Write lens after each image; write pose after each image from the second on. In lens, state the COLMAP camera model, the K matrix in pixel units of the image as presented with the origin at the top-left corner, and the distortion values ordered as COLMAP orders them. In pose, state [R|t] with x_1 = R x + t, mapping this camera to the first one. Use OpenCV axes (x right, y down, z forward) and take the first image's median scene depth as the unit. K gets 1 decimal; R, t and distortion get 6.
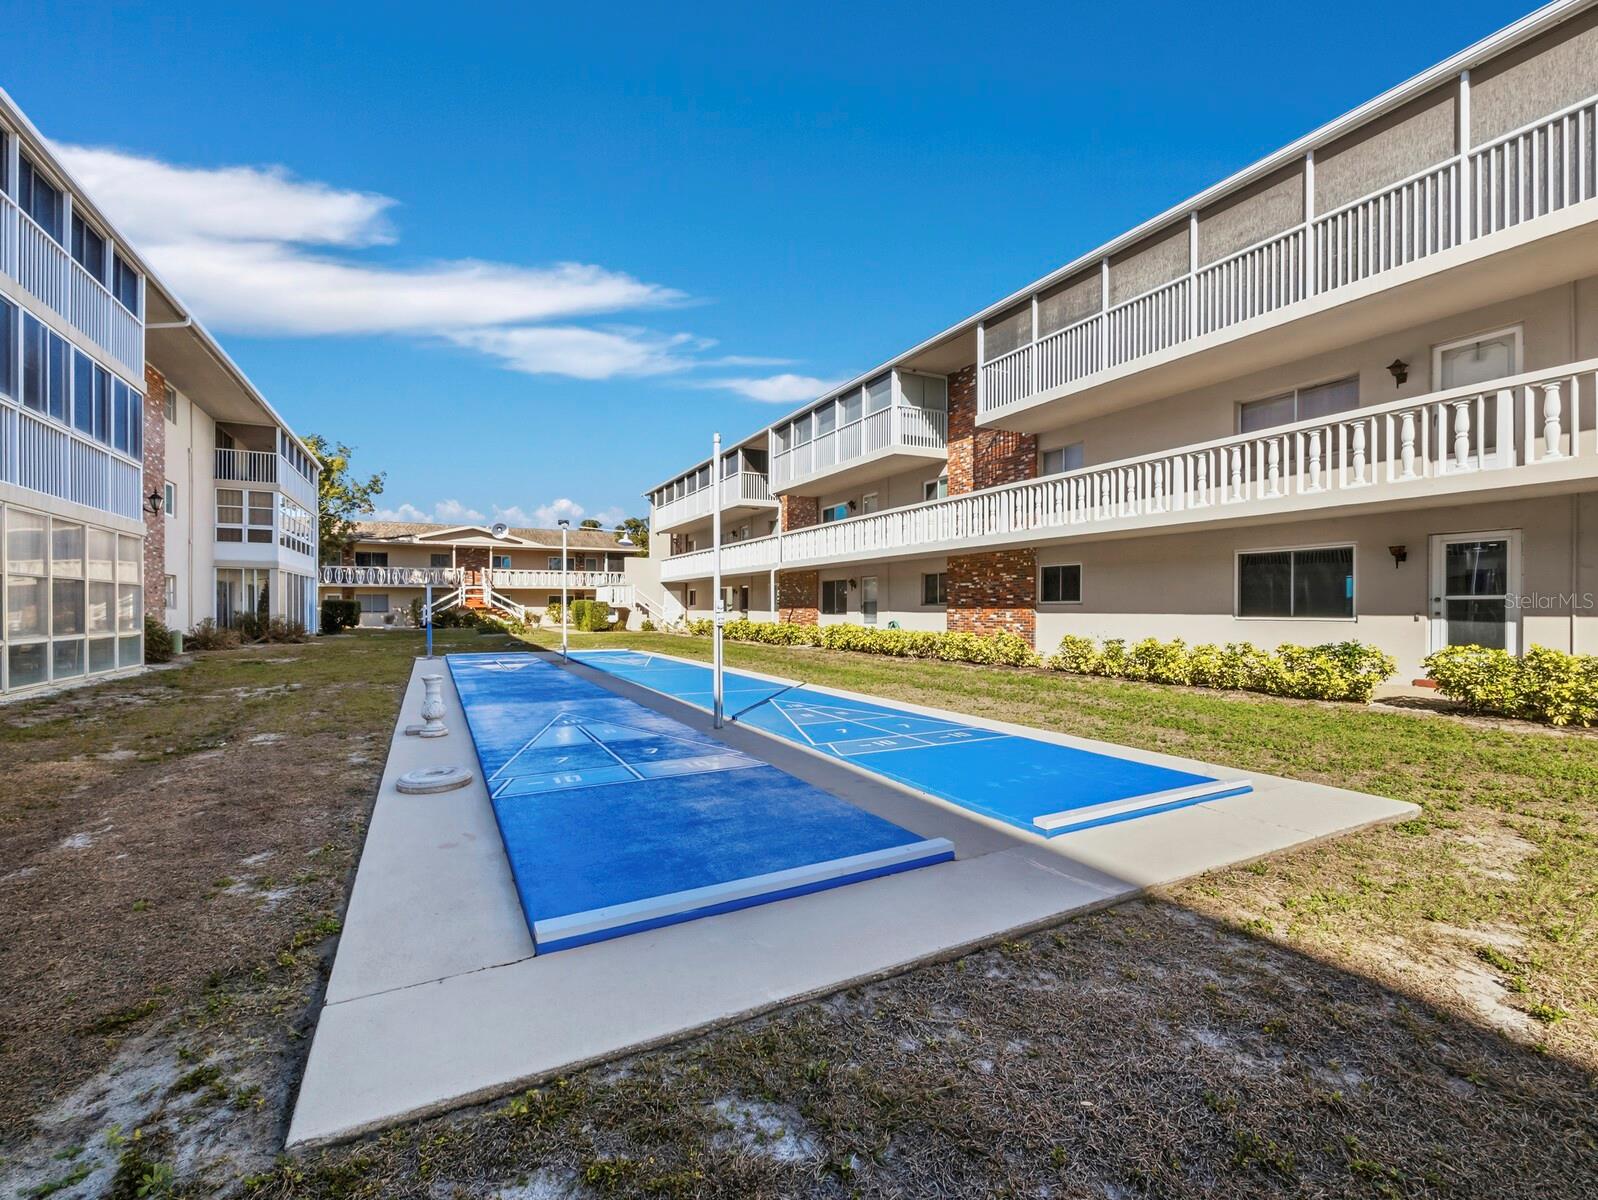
lens RADIAL K [[671.1, 0, 806.9], [0, 671.1, 607.3], [0, 0, 1]] dist [-0.004655, 0.000058]
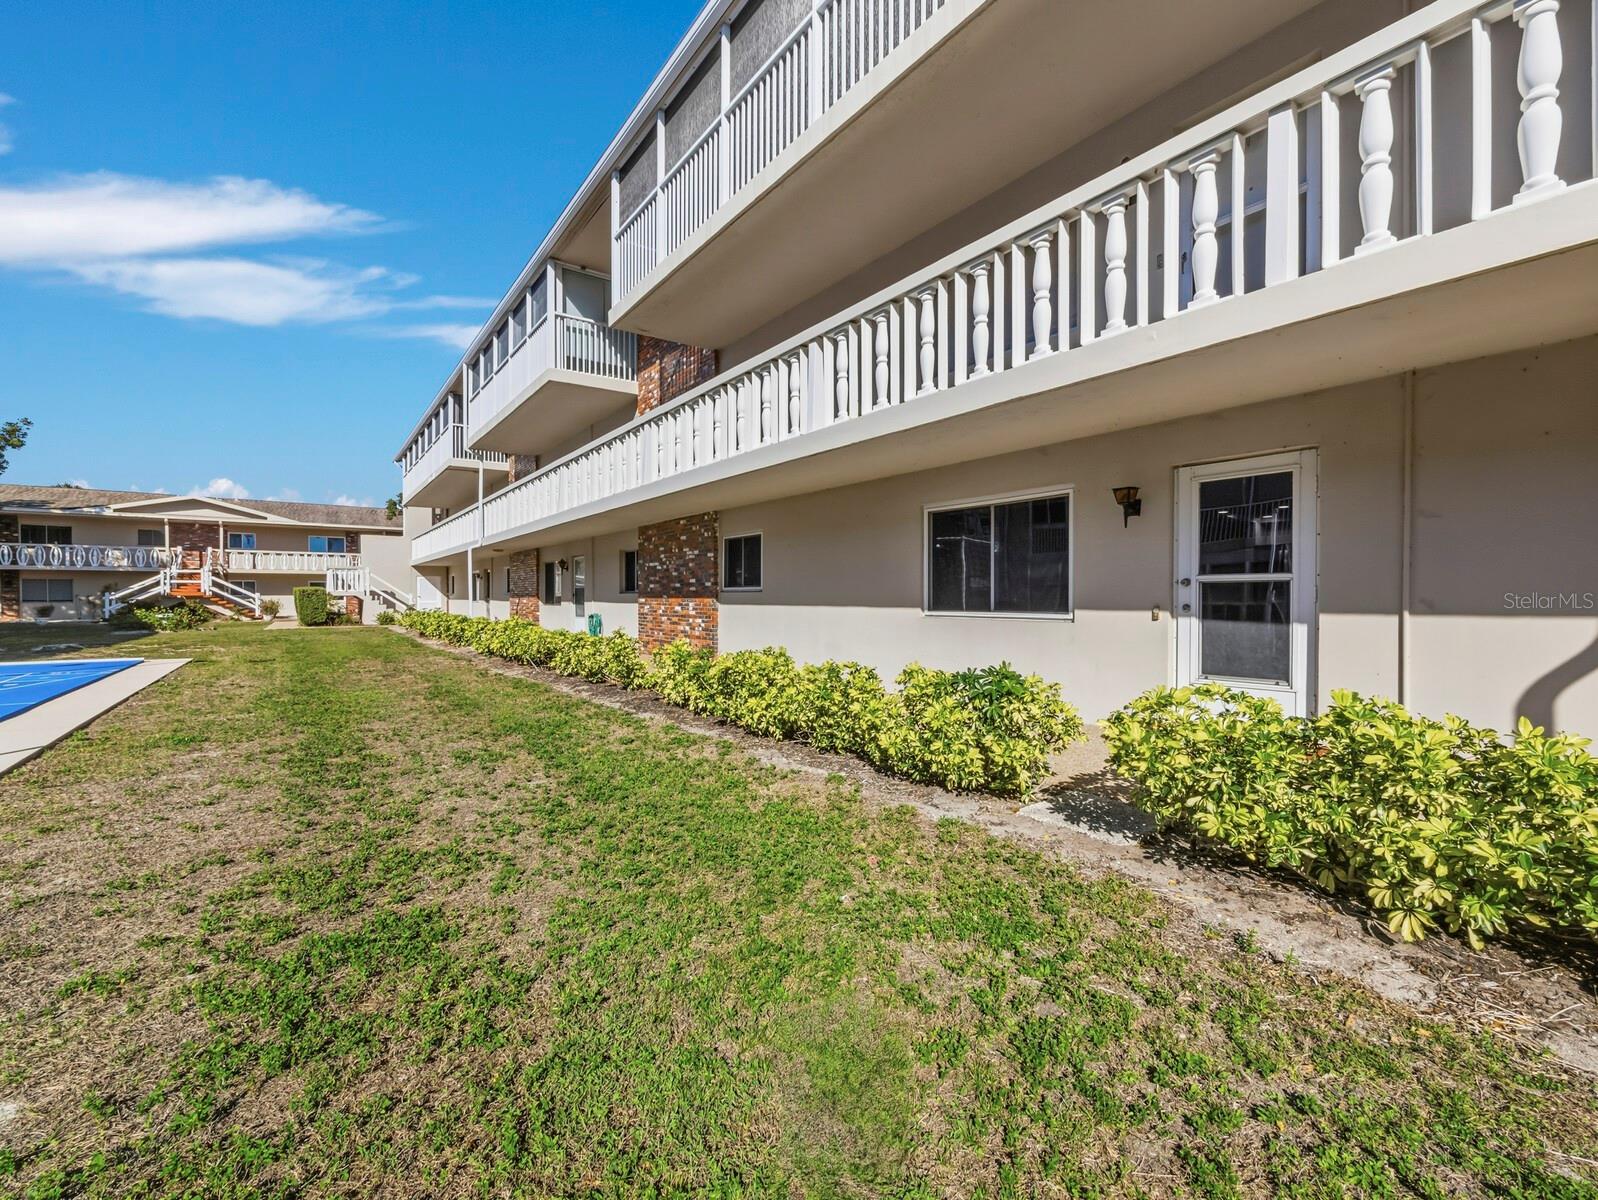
lens RADIAL K [[671.1, 0, 788.7], [0, 671.1, 598.2], [0, 0, 1]] dist [-0.004655, 0.000058]
pose [[0.989451, 0.000573, 0.144867, 0.311992], [-0.000957, 0.999996, 0.002579, 0.000308], [-0.144865, -0.002690, 0.989448, 0.288220]]
